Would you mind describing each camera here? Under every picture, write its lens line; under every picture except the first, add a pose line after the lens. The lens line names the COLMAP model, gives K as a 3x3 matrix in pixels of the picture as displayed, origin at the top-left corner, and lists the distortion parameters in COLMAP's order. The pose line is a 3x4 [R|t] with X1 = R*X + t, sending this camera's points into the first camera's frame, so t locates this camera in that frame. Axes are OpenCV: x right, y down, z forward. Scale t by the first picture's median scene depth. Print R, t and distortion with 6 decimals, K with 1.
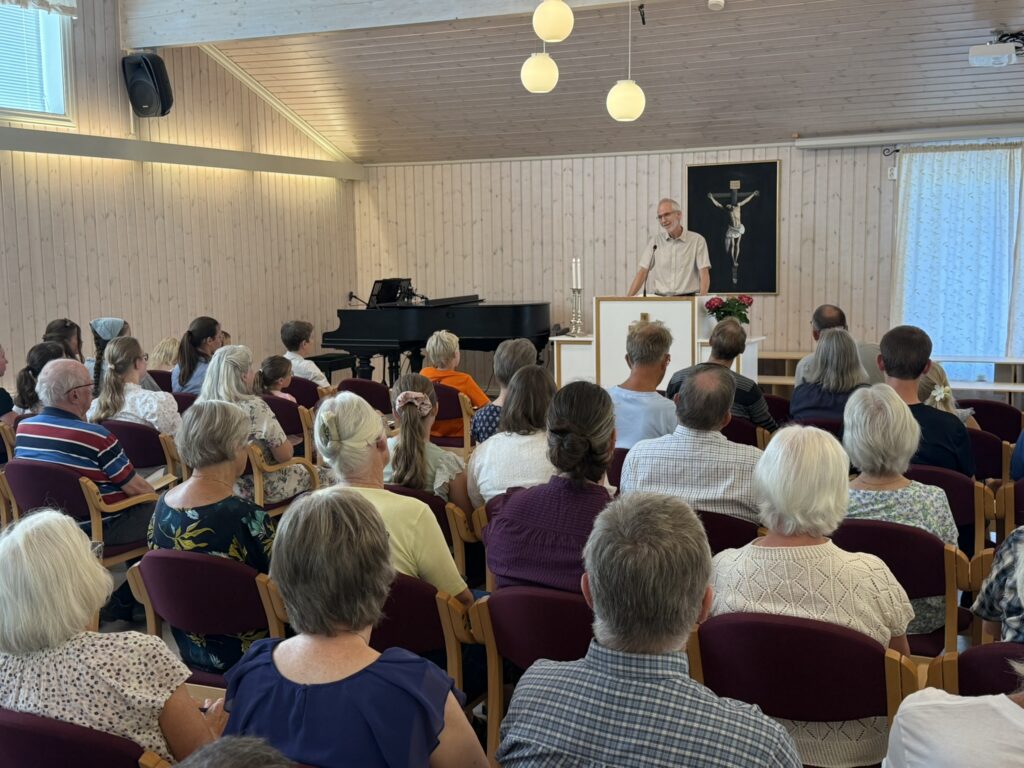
lens RADIAL K [[1359.5, 0, 508.4], [0, 1359.5, 385.3], [0, 0, 1]] dist [0.223632, 0.000000]
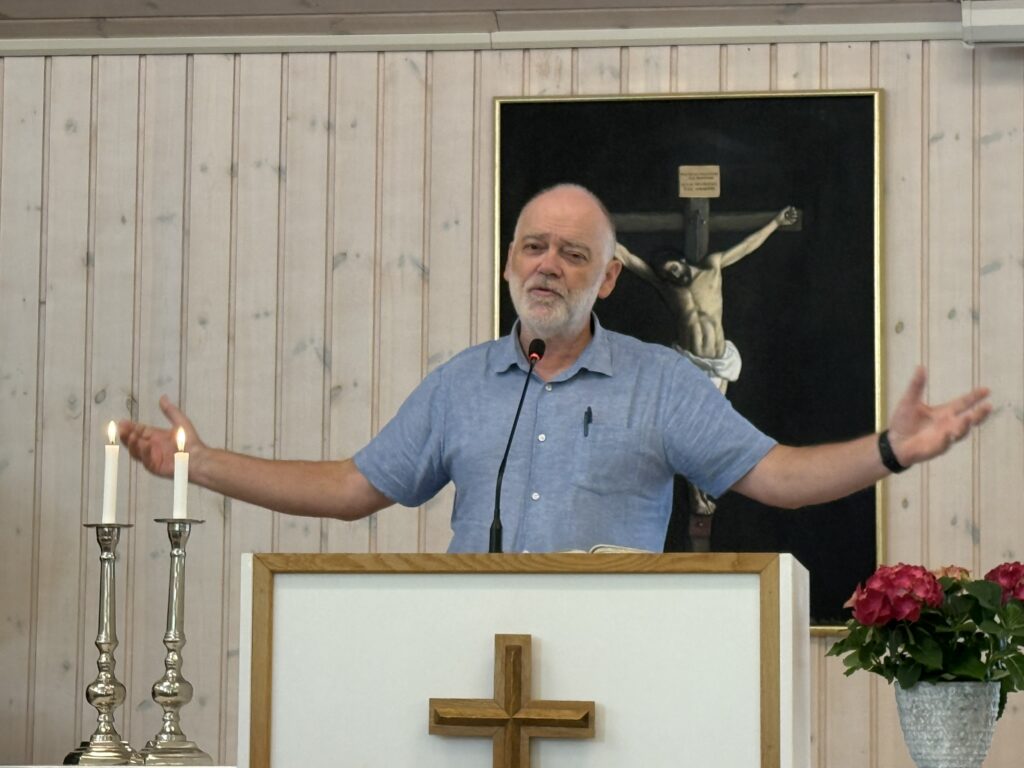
lens RADIAL K [[3301.6, 0, 506.6], [0, 3301.6, 381.4], [0, 0, 1]] dist [0.066965, 0.000000]
pose [[0.950458, 0.056365, 0.305699, -0.043723], [0.008404, 0.978405, -0.206526, 0.009049], [-0.310738, 0.198864, 0.929459, 0.467741]]
